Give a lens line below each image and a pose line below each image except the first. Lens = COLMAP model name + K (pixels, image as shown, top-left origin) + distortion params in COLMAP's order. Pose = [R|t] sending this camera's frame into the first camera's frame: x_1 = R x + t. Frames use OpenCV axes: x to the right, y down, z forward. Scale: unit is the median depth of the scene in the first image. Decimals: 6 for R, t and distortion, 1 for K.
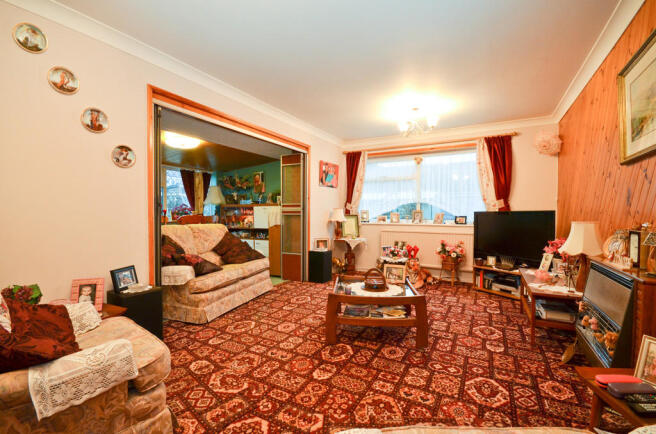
lens RADIAL K [[293.0, 0, 330.7], [0, 293.0, 214.0], [0, 0, 1]] dist [0.004044, 0.000214]
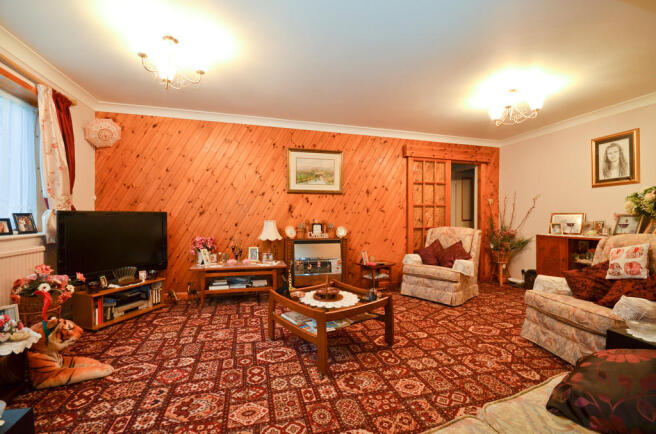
lens RADIAL K [[293.0, 0, 330.0], [0, 293.0, 219.3], [0, 0, 1]] dist [0.004044, 0.000214]
pose [[-0.706966, -0.013942, 0.707110, -0.524640], [-0.010303, 0.999903, 0.009414, -0.003126], [-0.707173, -0.000630, -0.707041, 1.711399]]
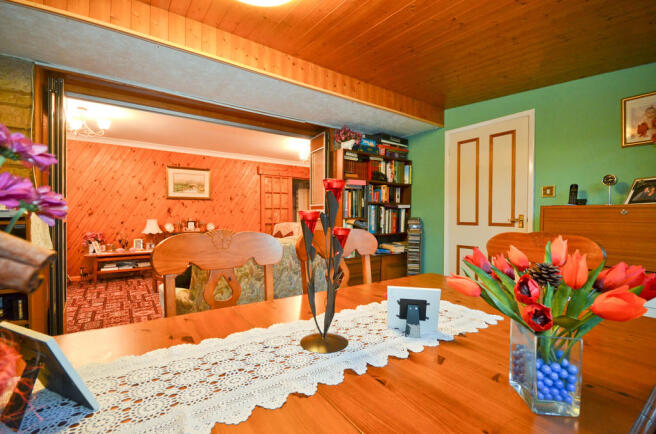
lens RADIAL K [[293.0, 0, 331.1], [0, 293.0, 218.0], [0, 0, 1]] dist [0.004044, 0.000214]
pose [[-0.909711, -0.007420, 0.415175, -1.553618], [-0.004163, 0.999953, 0.008749, -0.015230], [-0.415221, 0.006231, -0.909699, 2.437132]]
